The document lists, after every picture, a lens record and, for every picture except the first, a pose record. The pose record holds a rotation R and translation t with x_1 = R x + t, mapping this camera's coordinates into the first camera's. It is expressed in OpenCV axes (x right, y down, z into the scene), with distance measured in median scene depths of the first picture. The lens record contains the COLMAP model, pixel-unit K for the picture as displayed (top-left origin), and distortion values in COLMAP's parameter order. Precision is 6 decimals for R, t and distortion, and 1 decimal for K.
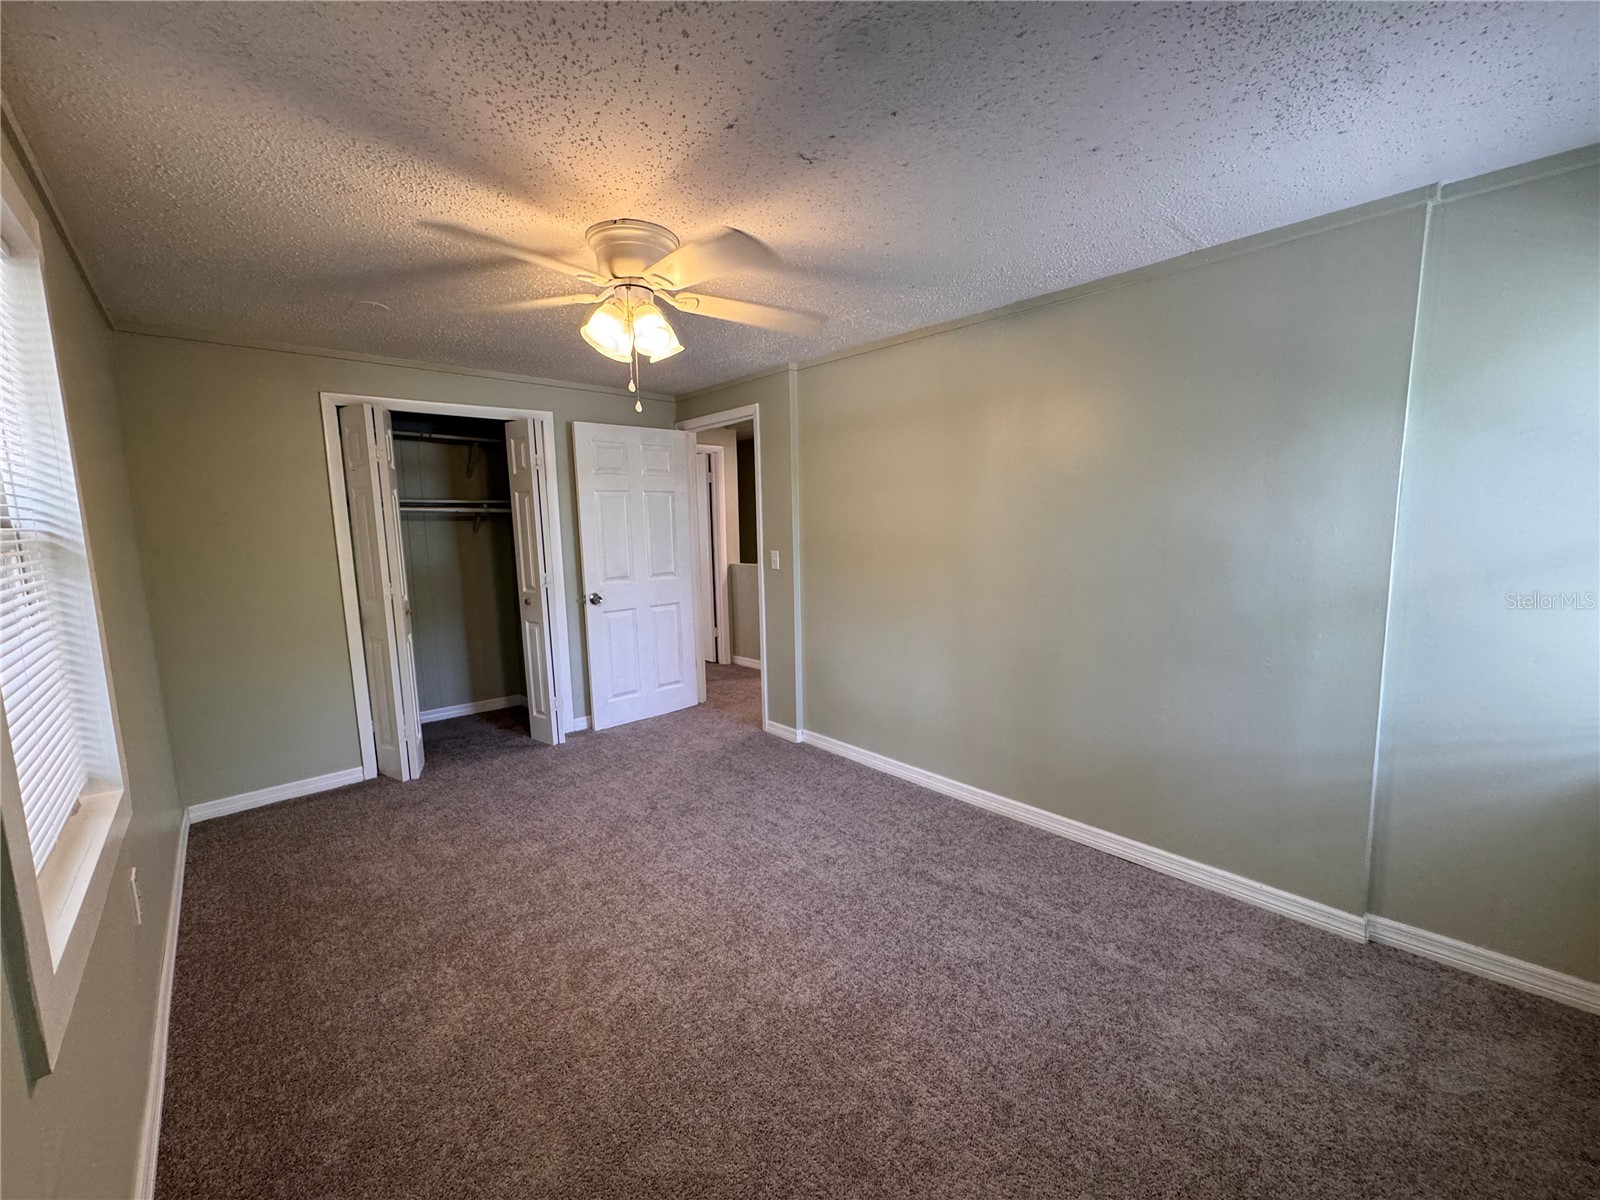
lens RADIAL K [[639.3, 0, 798.6], [0, 639.3, 600.3], [0, 0, 1]] dist [-0.004316, 0.000569]
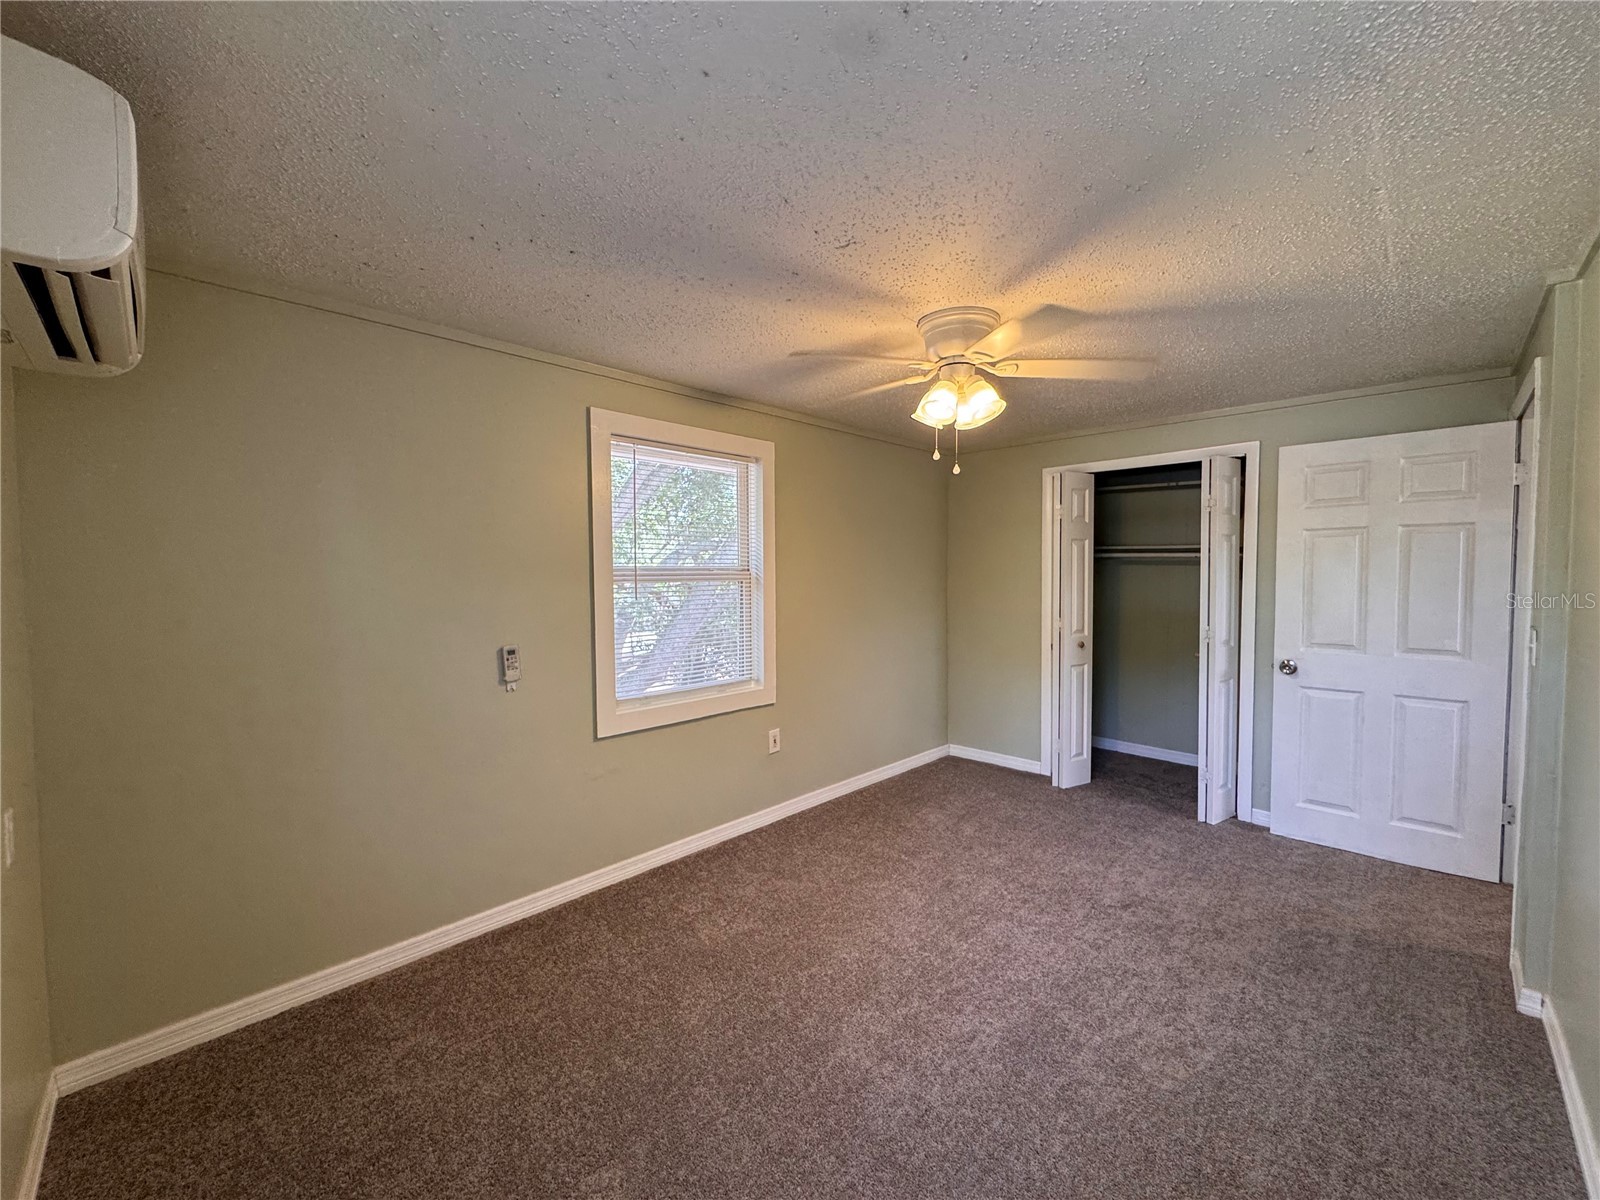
lens RADIAL K [[639.3, 0, 798.6], [0, 639.3, 600.3], [0, 0, 1]] dist [-0.004316, 0.000569]
pose [[0.057697, 0.066075, -0.996145, 0.474072], [-0.123734, 0.990587, 0.058539, -0.061800], [0.990637, 0.119879, 0.065329, 0.387239]]
